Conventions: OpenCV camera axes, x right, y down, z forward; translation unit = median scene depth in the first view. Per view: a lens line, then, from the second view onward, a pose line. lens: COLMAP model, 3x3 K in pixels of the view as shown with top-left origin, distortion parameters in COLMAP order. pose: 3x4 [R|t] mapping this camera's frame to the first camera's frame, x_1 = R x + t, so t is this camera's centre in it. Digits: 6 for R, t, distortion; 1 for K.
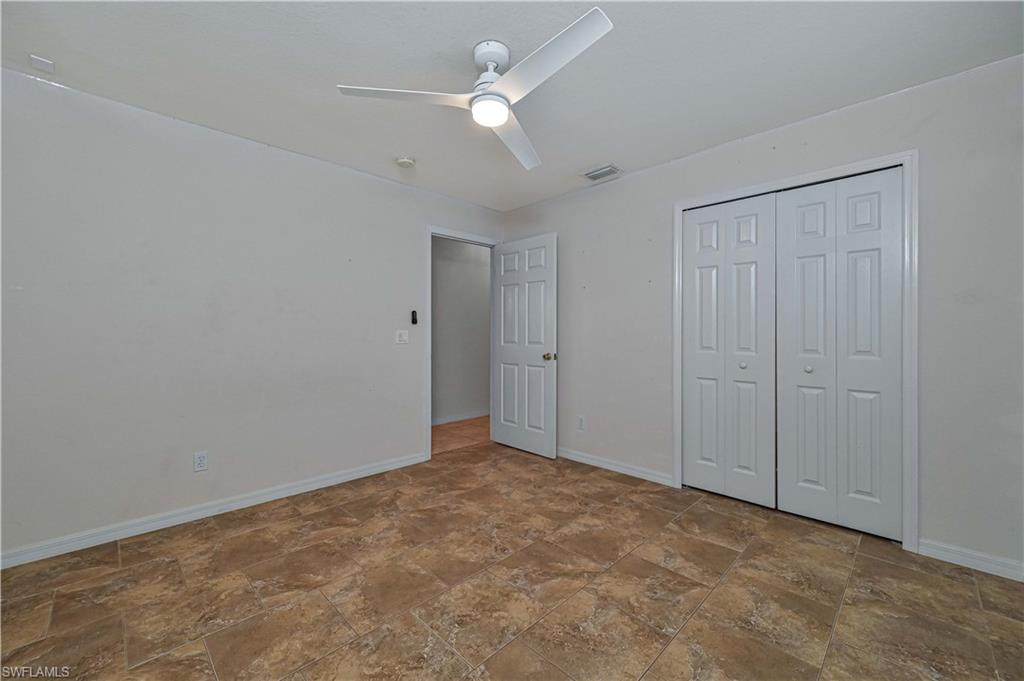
lens RADIAL K [[403.8, 0, 512.0], [0, 403.8, 336.7], [0, 0, 1]] dist [-0.005539, 0.000133]
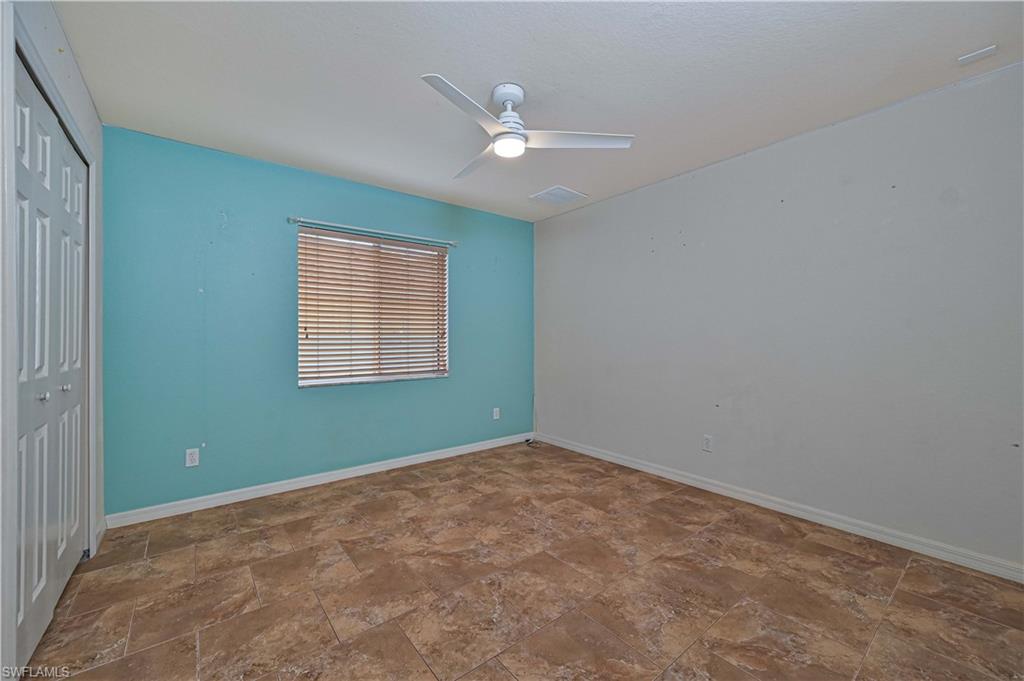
lens RADIAL K [[403.8, 0, 514.3], [0, 403.8, 329.8], [0, 0, 1]] dist [-0.005539, 0.000133]
pose [[-0.994360, 0.004353, 0.105964, -0.184159], [0.003418, 0.999954, -0.009008, -0.021645], [-0.105998, -0.008595, -0.994329, 2.074977]]
